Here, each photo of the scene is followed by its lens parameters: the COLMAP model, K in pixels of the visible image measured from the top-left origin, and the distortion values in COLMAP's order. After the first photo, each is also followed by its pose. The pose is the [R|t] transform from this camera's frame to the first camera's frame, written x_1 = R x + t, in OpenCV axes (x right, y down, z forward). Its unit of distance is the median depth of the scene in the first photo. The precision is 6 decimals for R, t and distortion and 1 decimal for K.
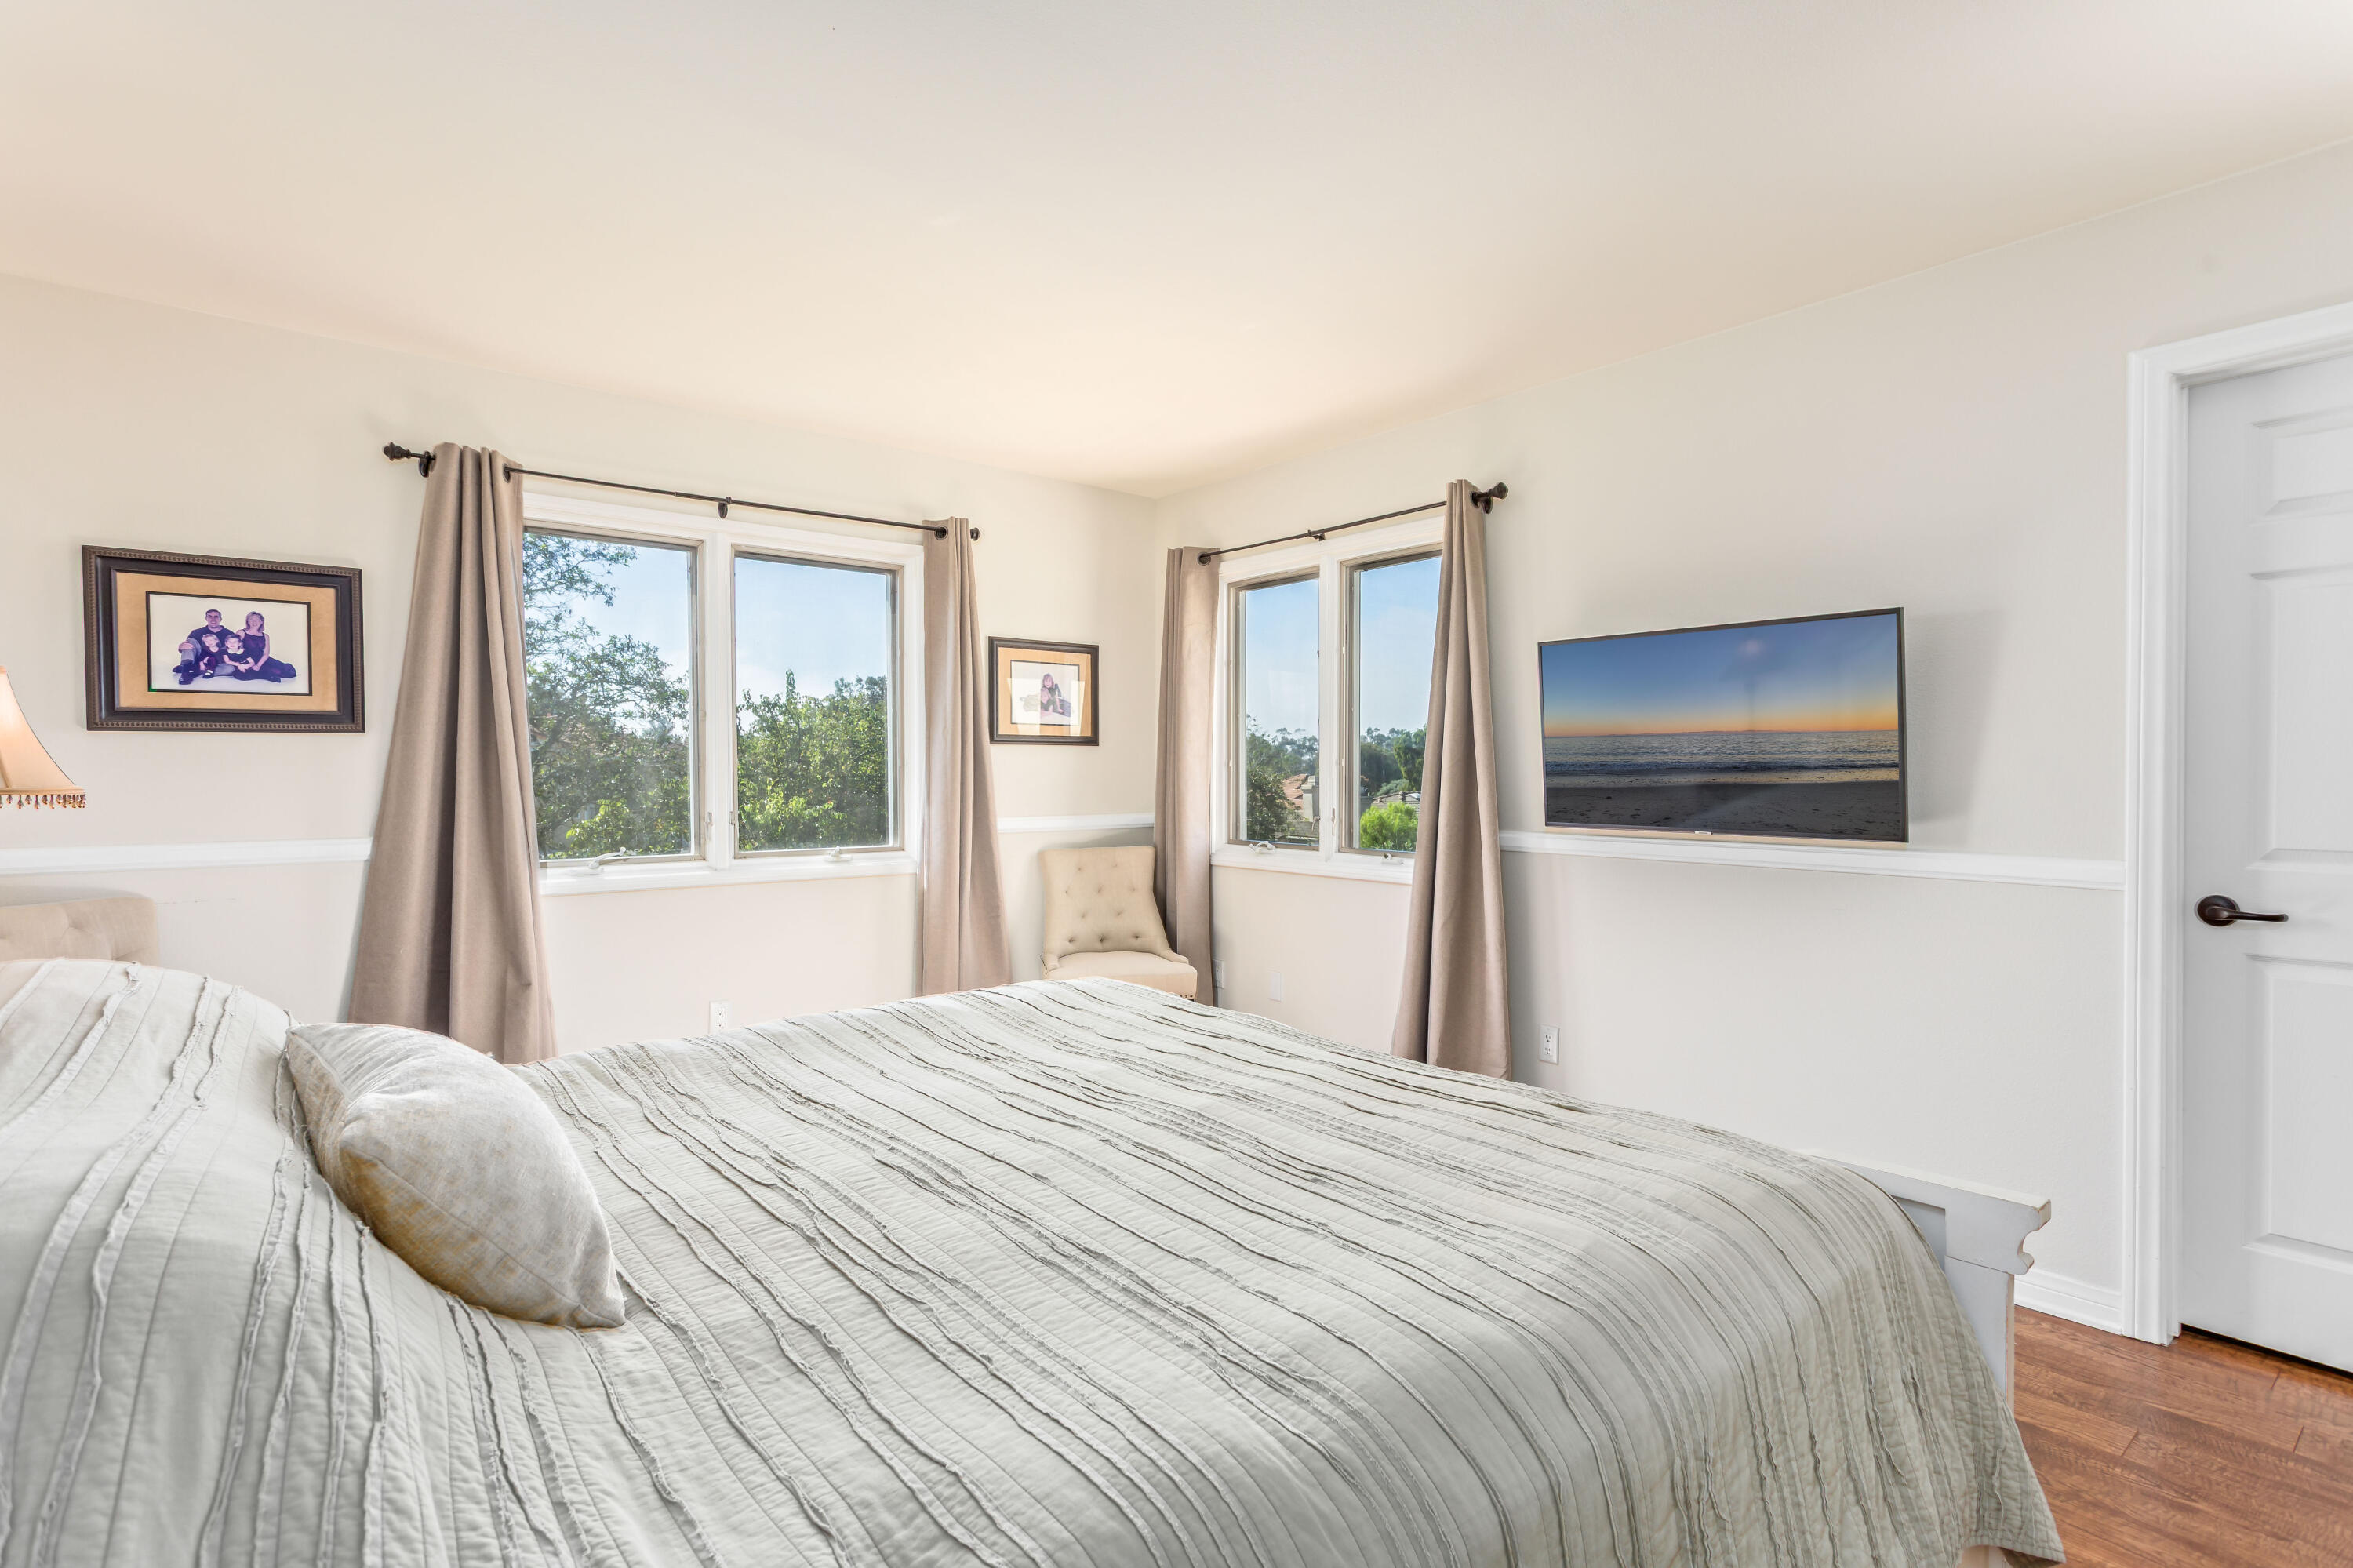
lens RADIAL K [[1124.7, 0, 1170.9], [0, 1124.7, 777.8], [0, 0, 1]] dist [-0.002738, 0.002674]
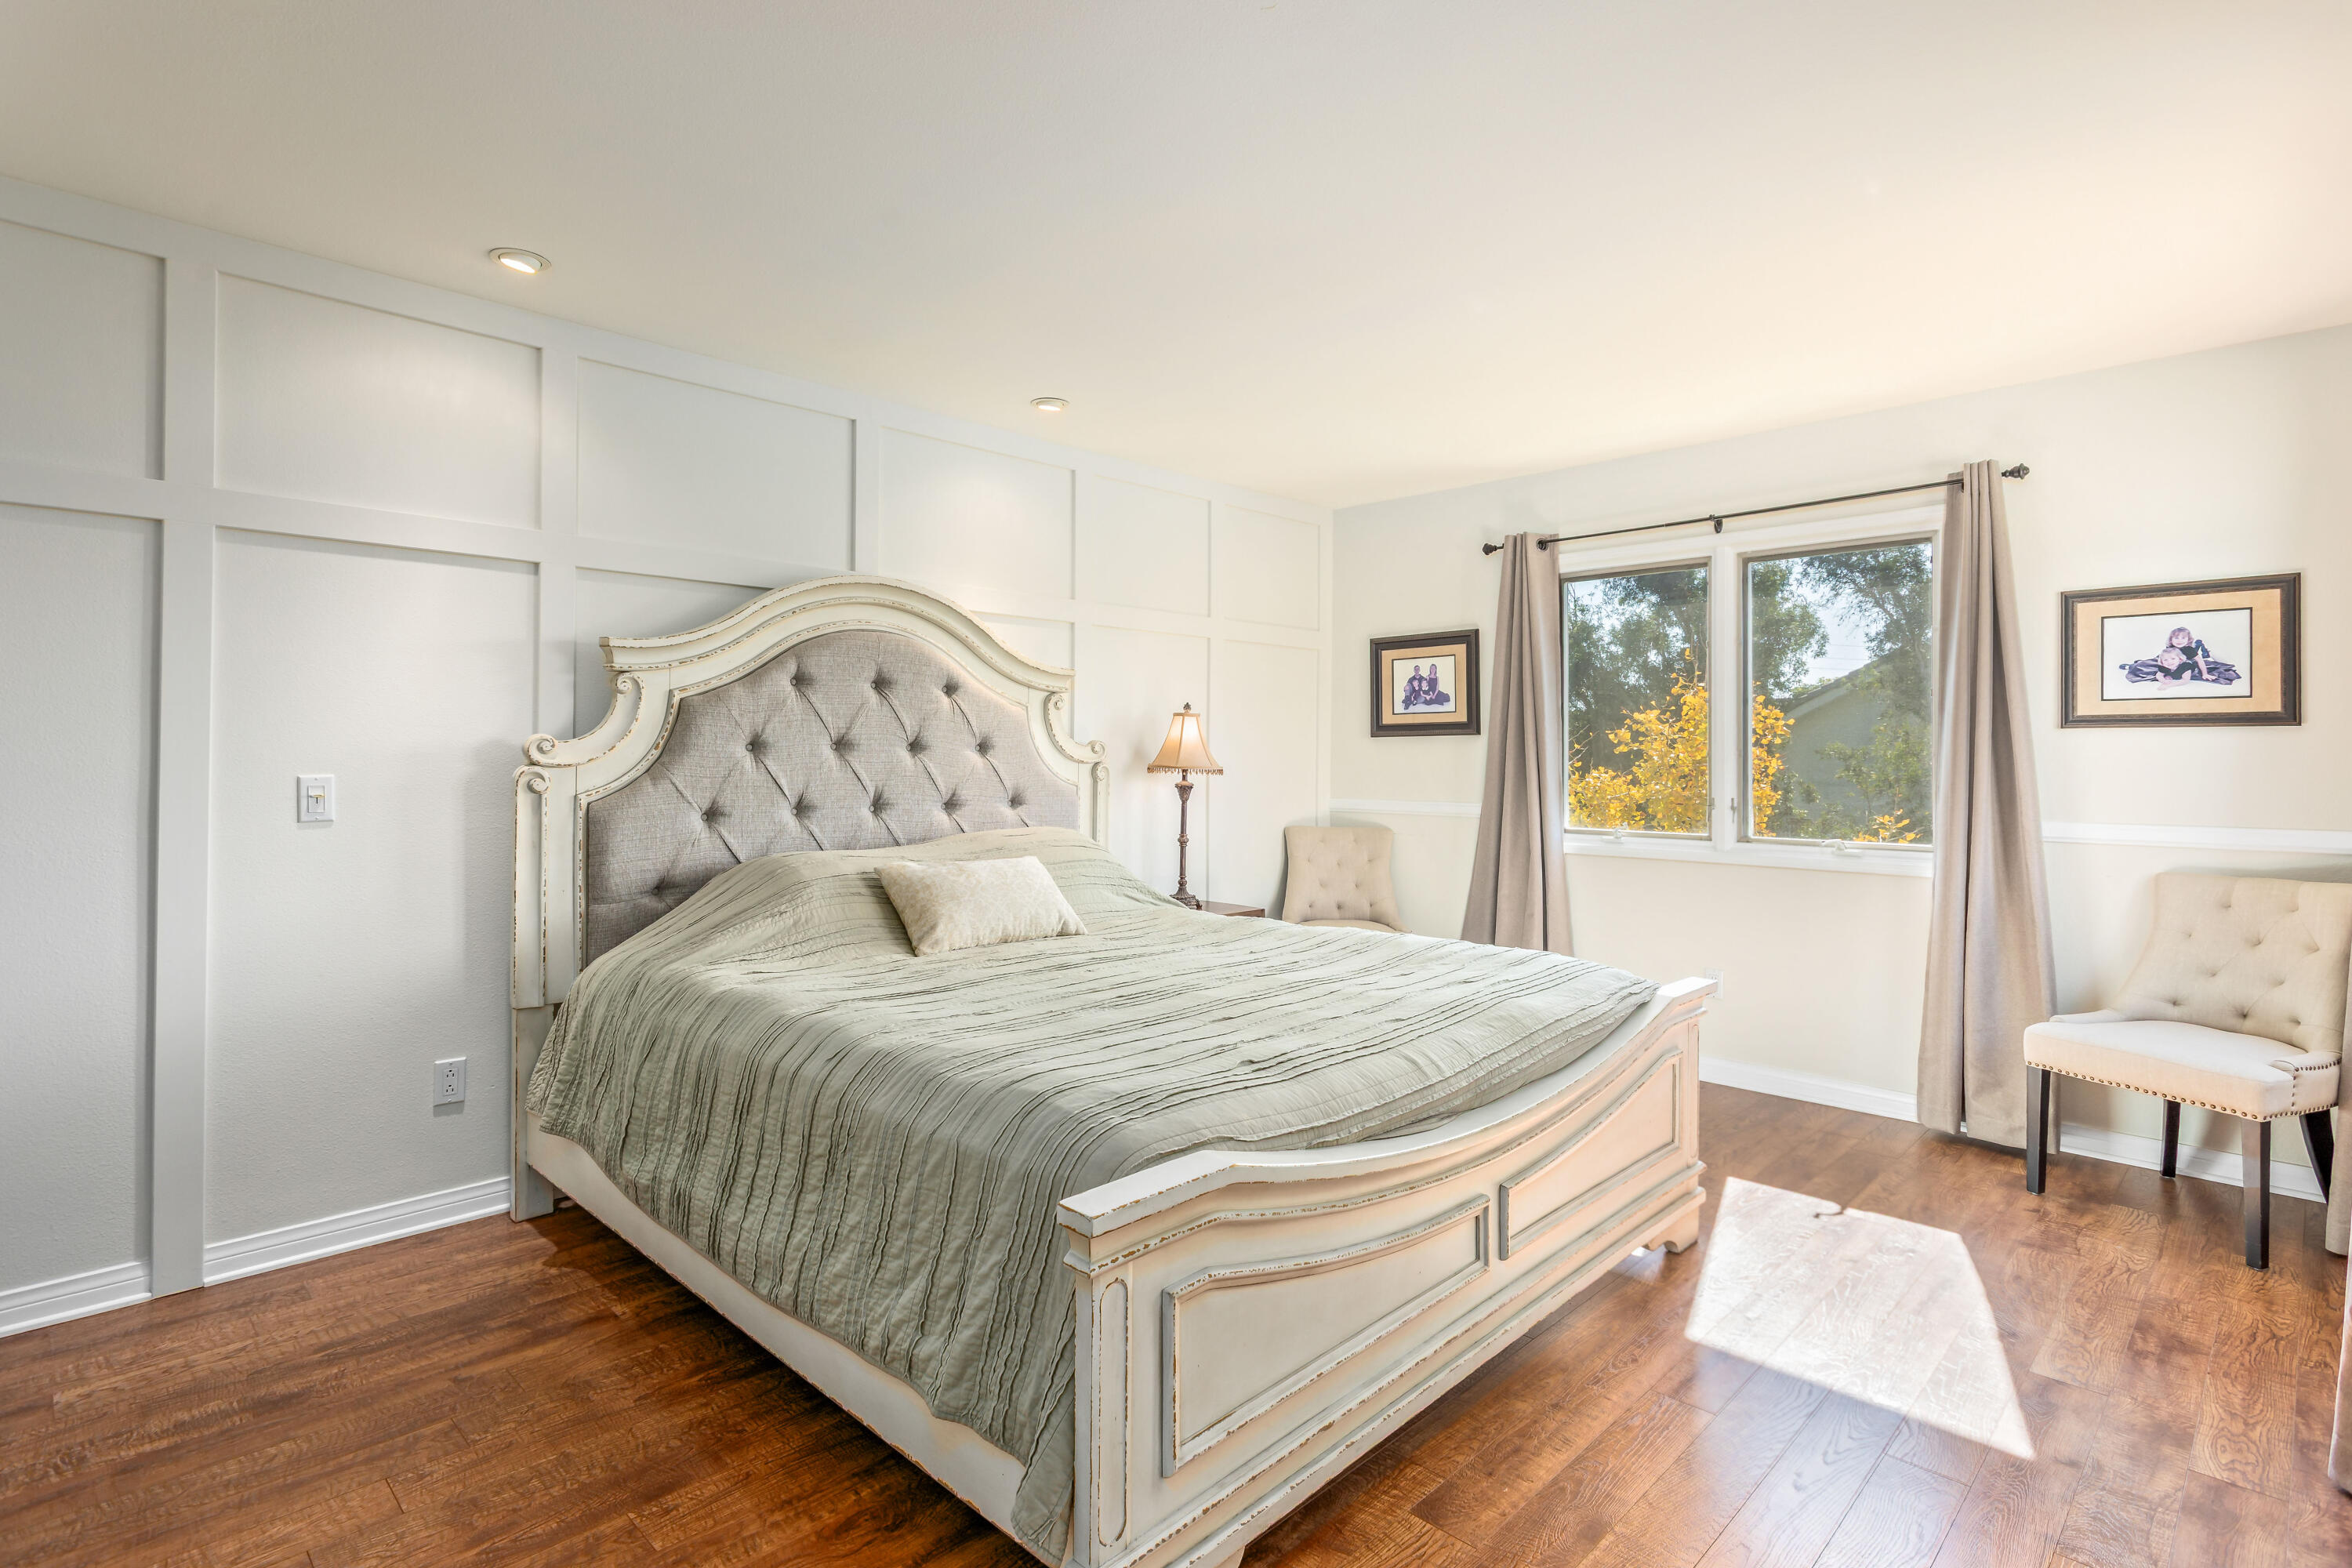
lens RADIAL K [[1124.2, 0, 1172.9], [0, 1124.2, 772.4], [0, 0, 1]] dist [-0.002738, 0.002674]
pose [[0.114707, 0.006811, -0.993376, 0.786830], [-0.019898, 0.999792, 0.004557, 0.013202], [0.993200, 0.019244, 0.114818, 0.421243]]
